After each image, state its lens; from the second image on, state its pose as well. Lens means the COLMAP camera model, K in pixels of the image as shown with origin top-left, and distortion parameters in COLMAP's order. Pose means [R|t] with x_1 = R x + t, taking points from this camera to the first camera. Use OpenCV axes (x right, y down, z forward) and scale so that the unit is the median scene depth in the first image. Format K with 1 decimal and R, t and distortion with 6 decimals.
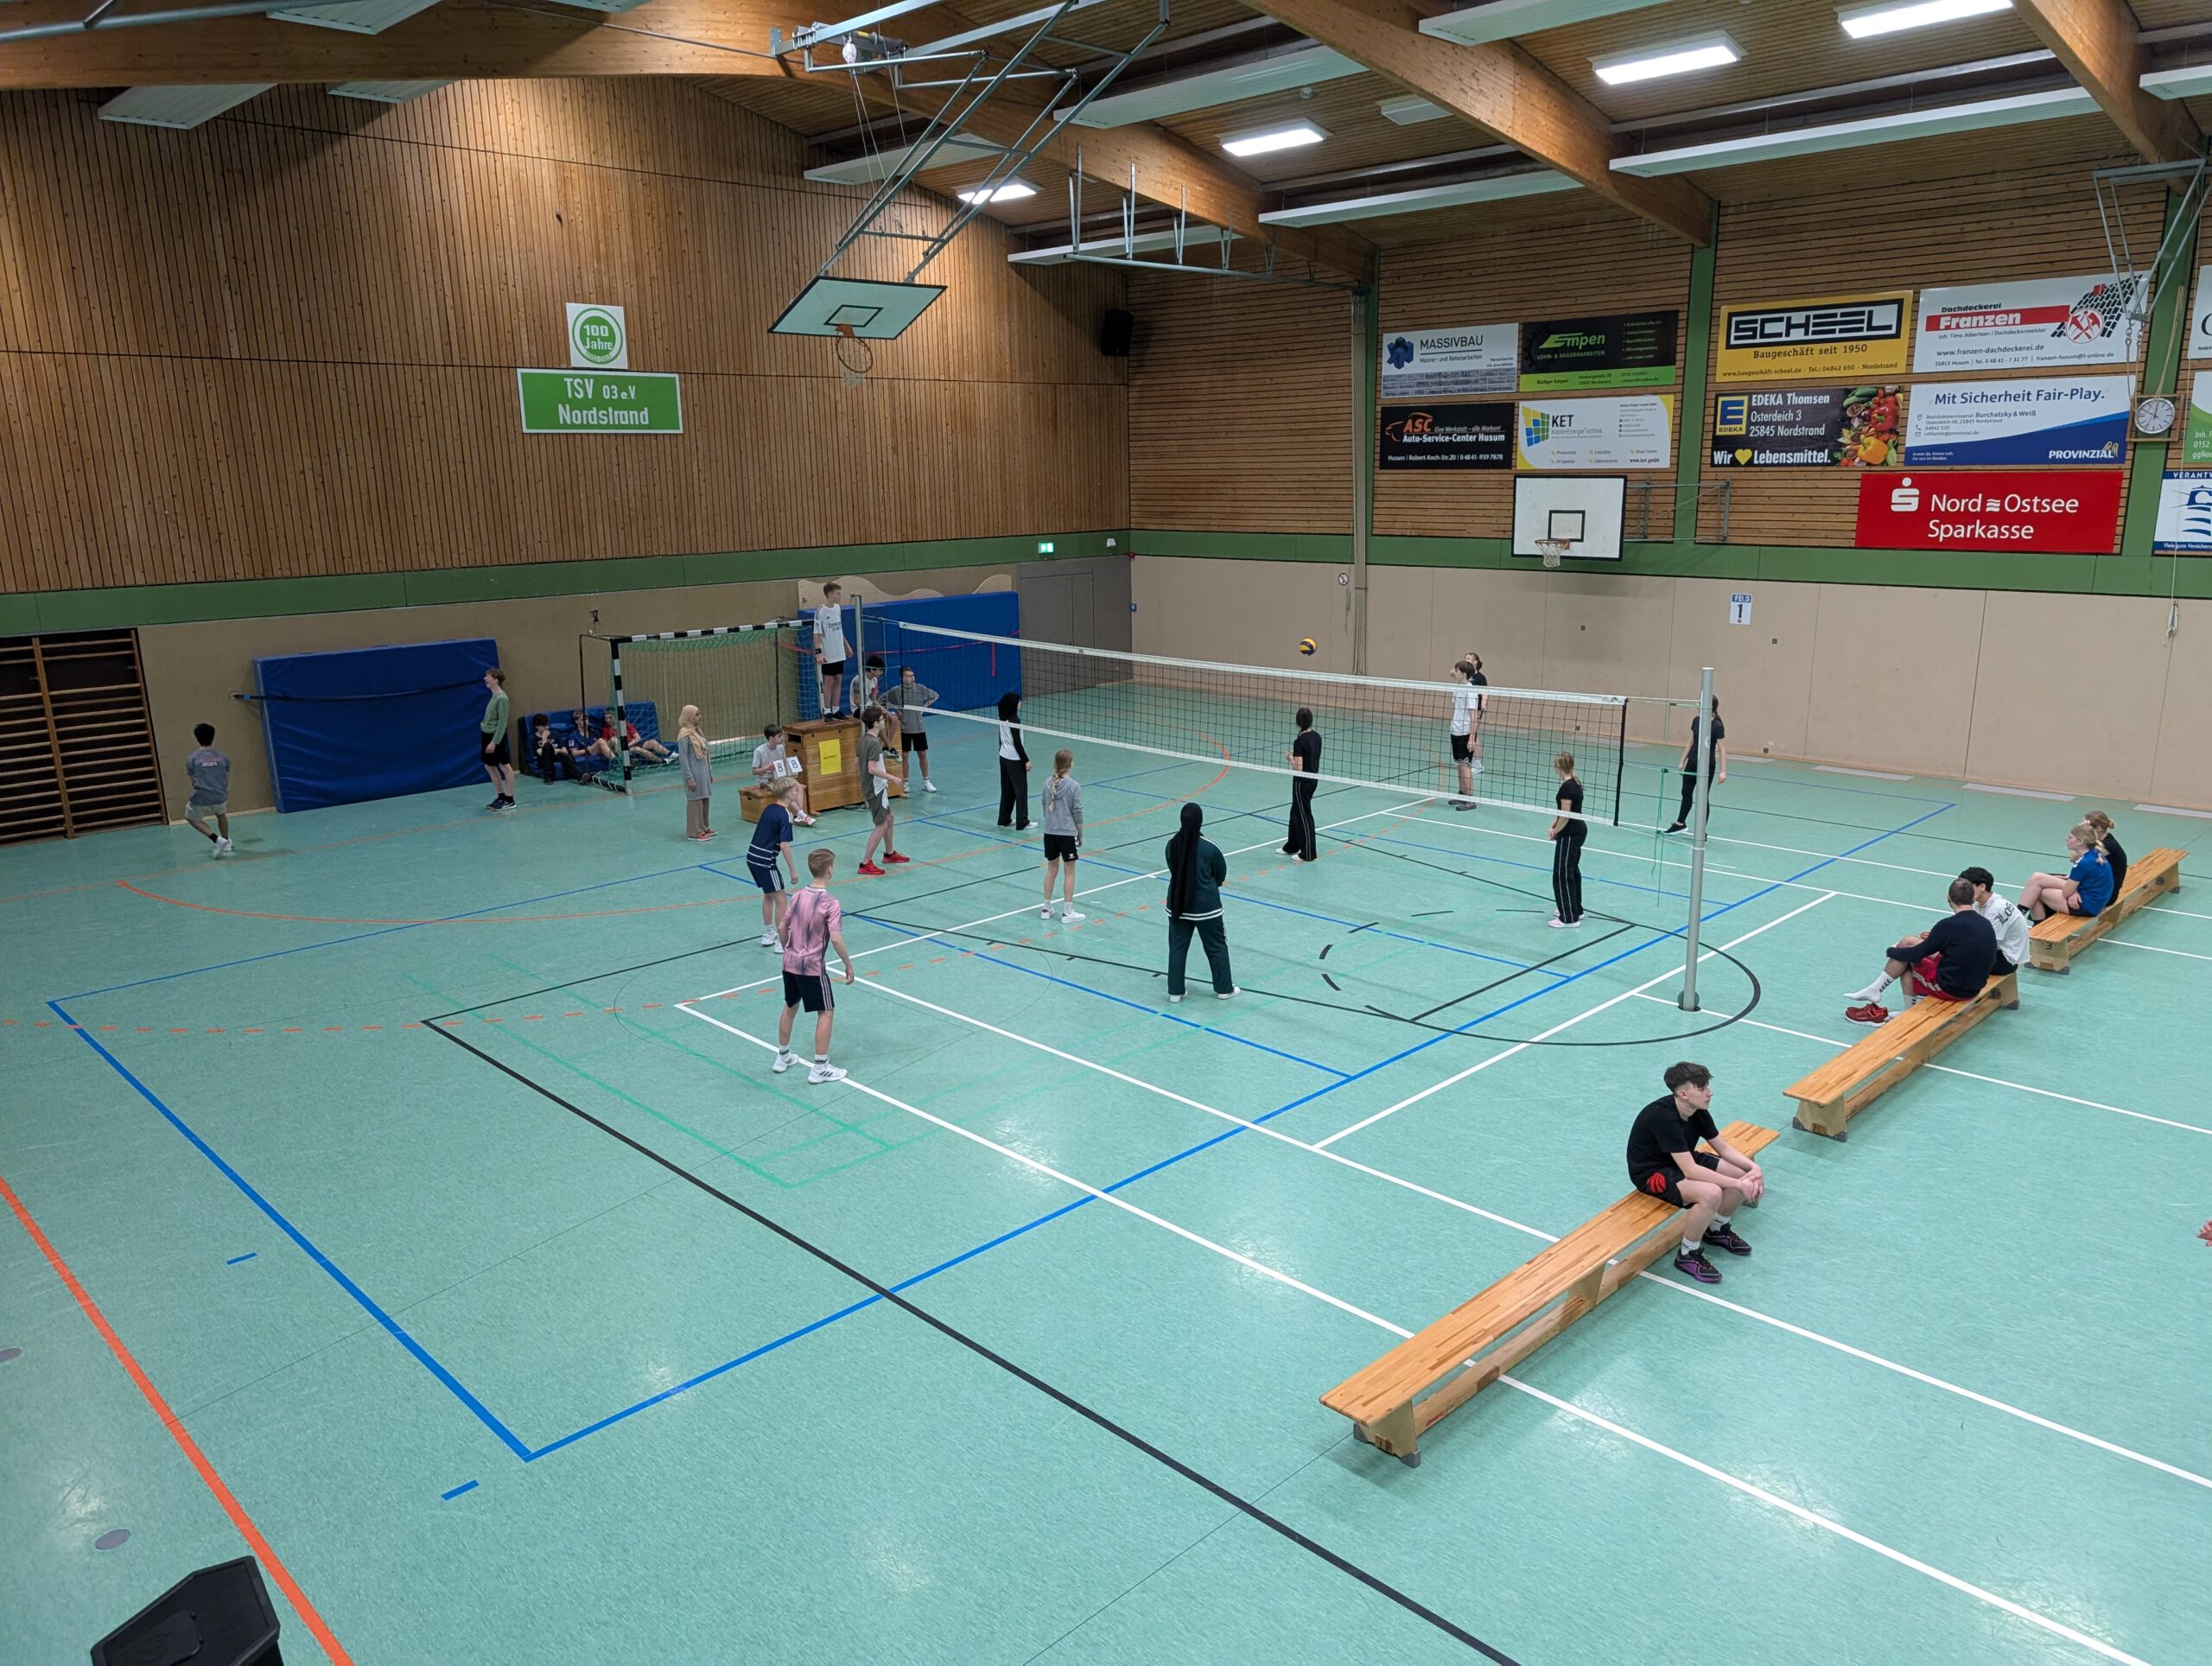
lens RADIAL K [[1555.6, 0, 1122.4], [0, 1555.6, 844.8], [0, 0, 1]] dist [0.024835, -0.012934]
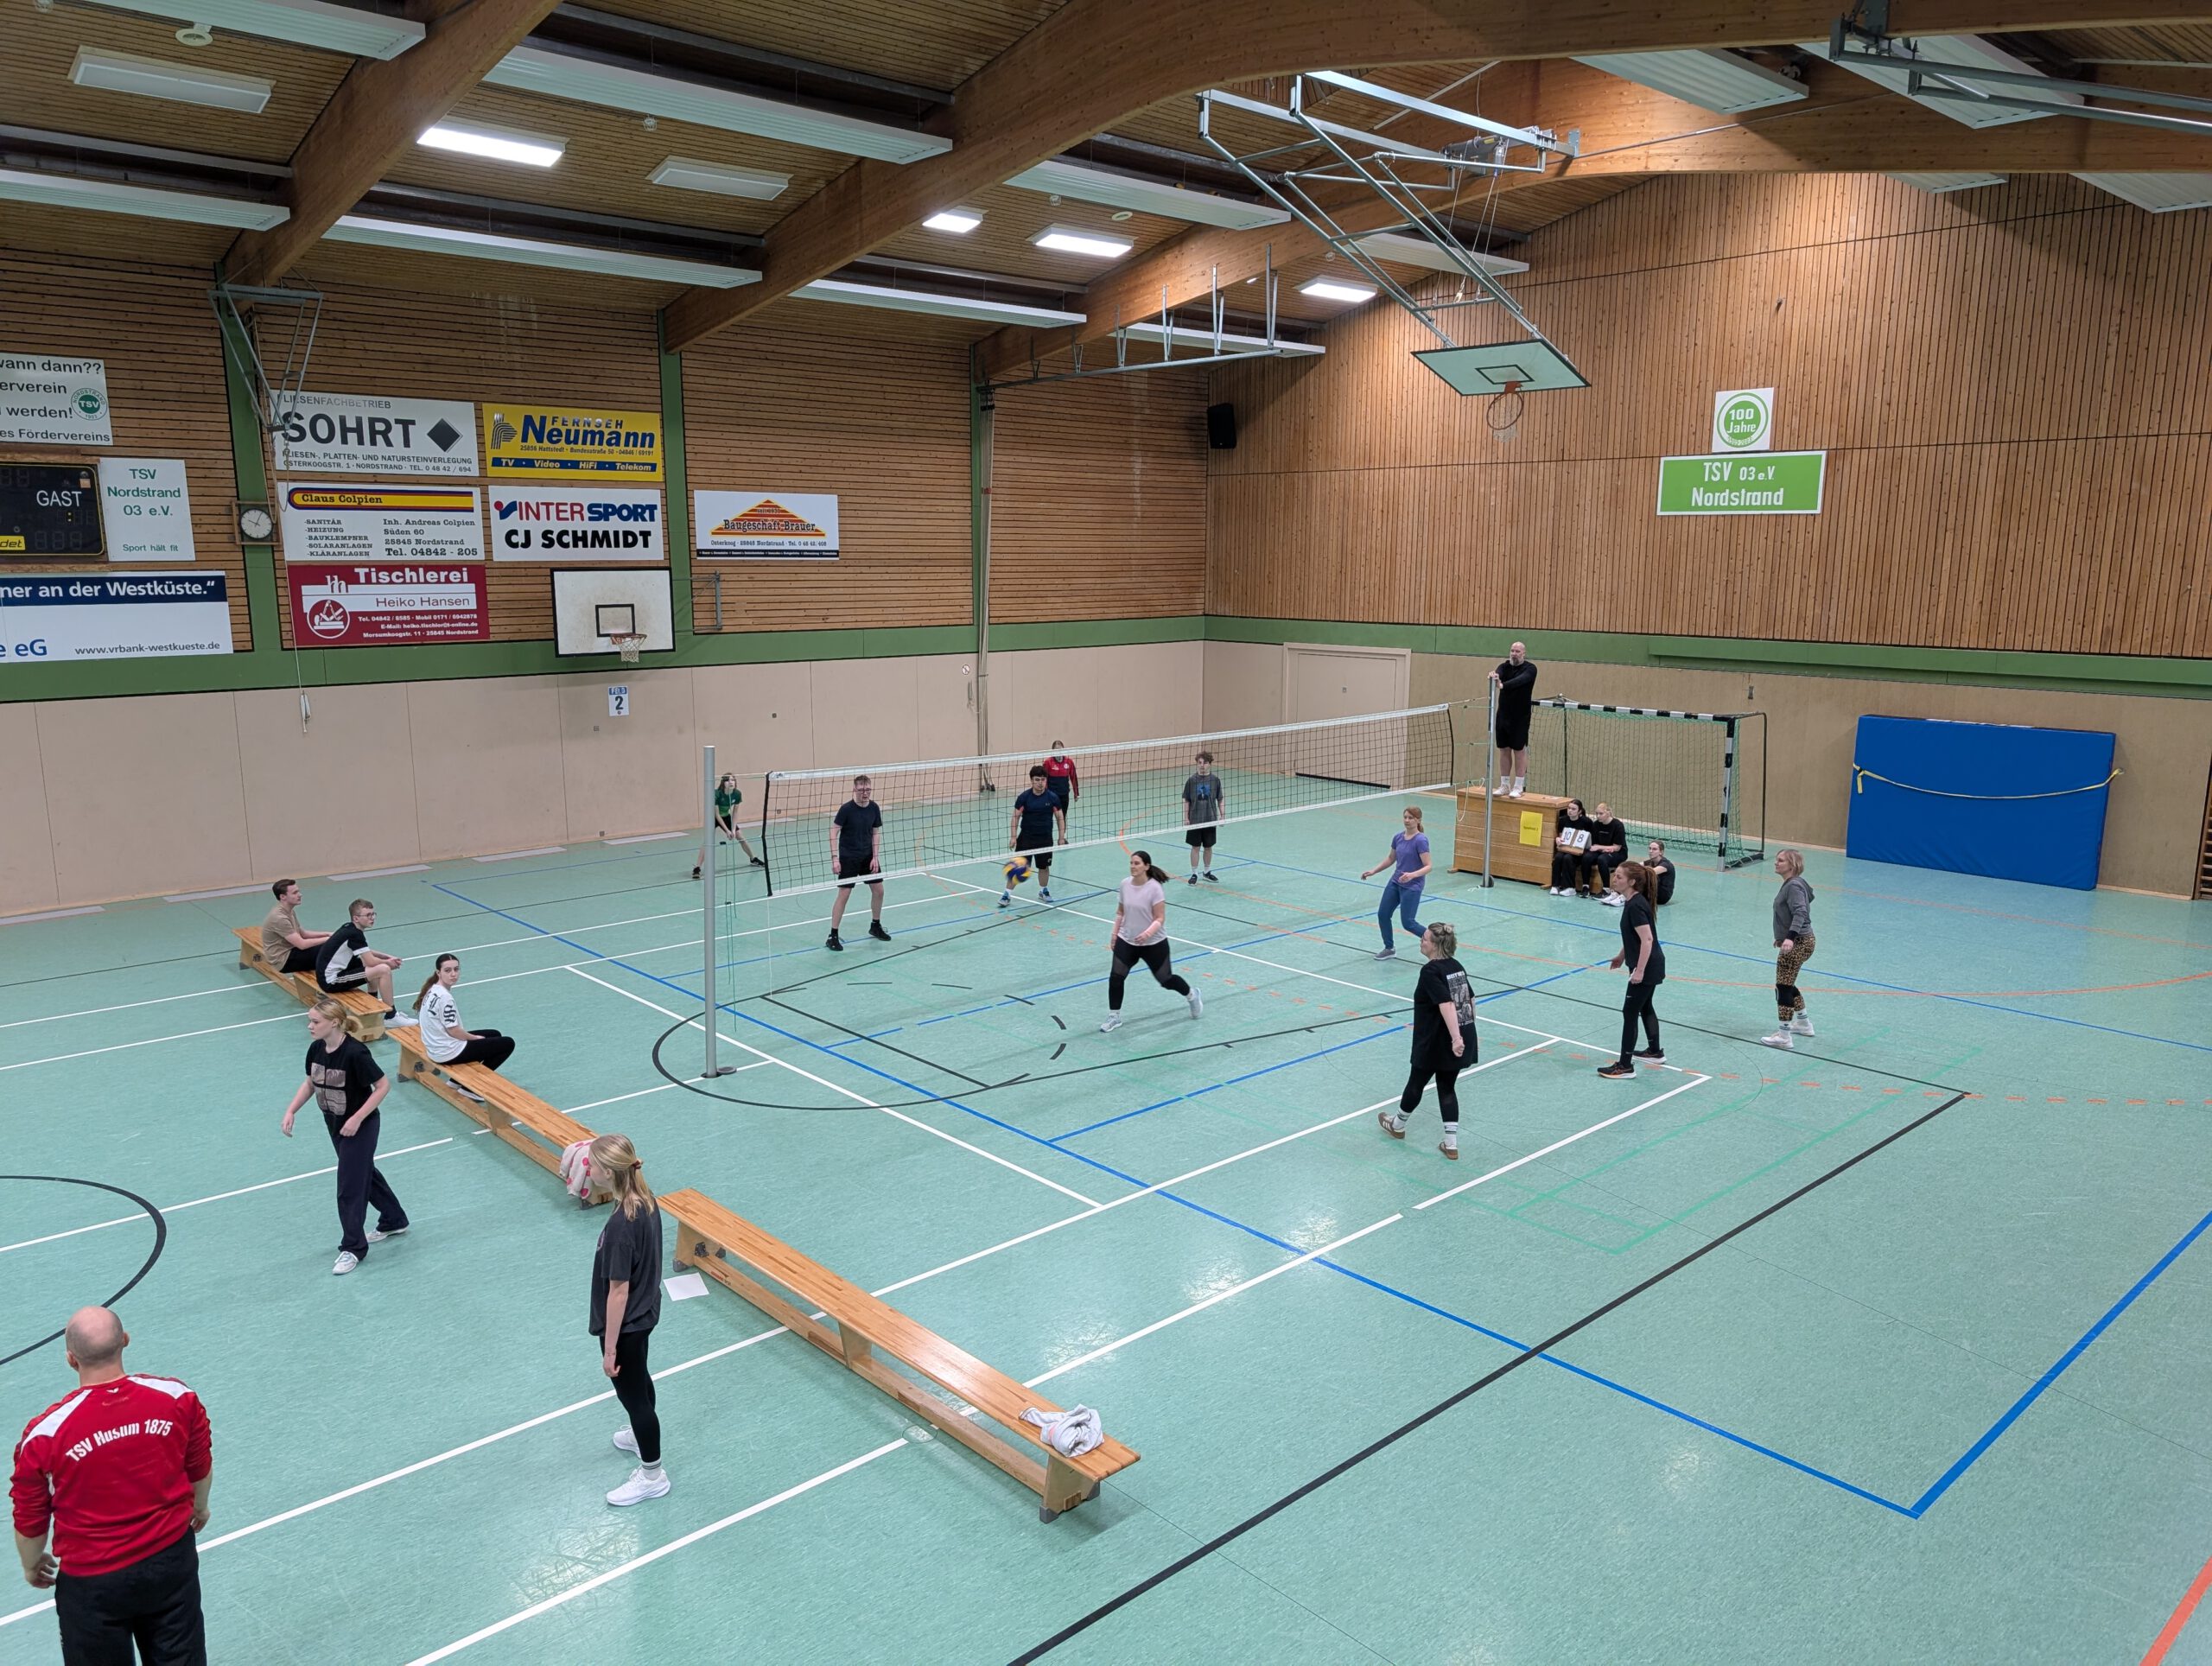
lens RADIAL K [[1555.6, 0, 1061.6], [0, 1555.6, 830.0], [0, 0, 1]] dist [0.024835, -0.012934]
pose [[-0.041023, 0.205247, -0.977850, 0.735417], [-0.239074, 0.948229, 0.209060, -0.179908], [0.970134, 0.242355, 0.010170, 0.626029]]
